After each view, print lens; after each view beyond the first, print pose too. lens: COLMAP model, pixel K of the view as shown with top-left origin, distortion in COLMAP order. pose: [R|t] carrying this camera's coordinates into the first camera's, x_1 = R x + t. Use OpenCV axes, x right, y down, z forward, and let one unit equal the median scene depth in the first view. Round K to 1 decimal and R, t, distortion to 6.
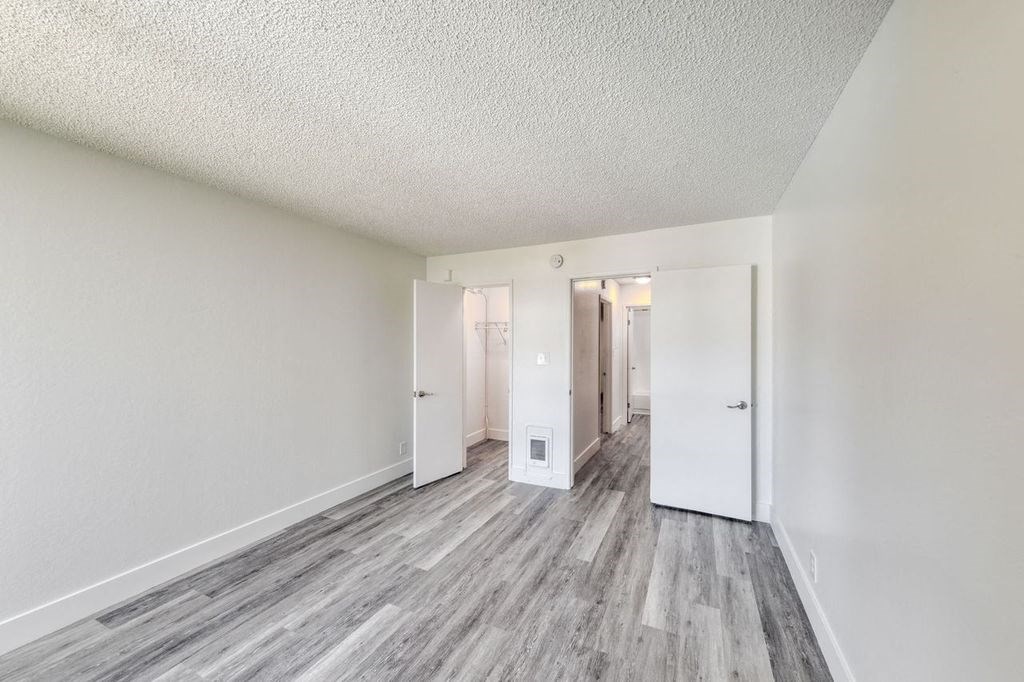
lens RADIAL K [[382.8, 0, 512.0], [0, 382.8, 341.0], [0, 0, 1]] dist [0.013821, -0.000064]
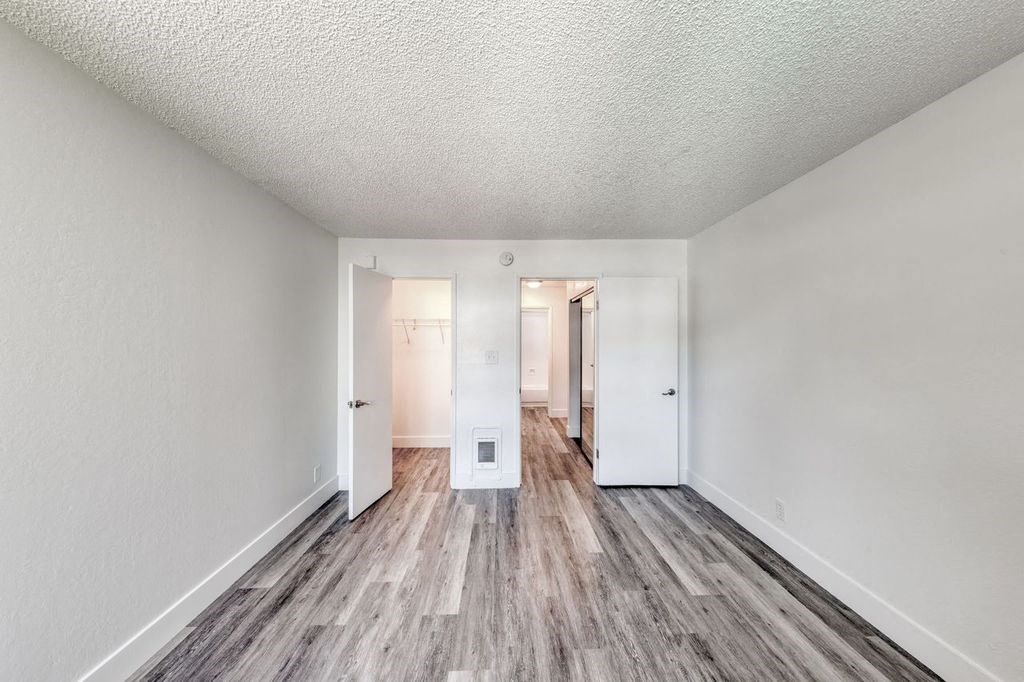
lens RADIAL K [[367.8, 0, 512.0], [0, 367.8, 341.0], [0, 0, 1]] dist [0.009762, -0.000228]
pose [[0.889997, -0.000148, 0.455967, -0.393553], [-0.001266, 0.999995, 0.002794, 0.001947], [-0.455965, -0.003064, 0.889992, 0.192082]]
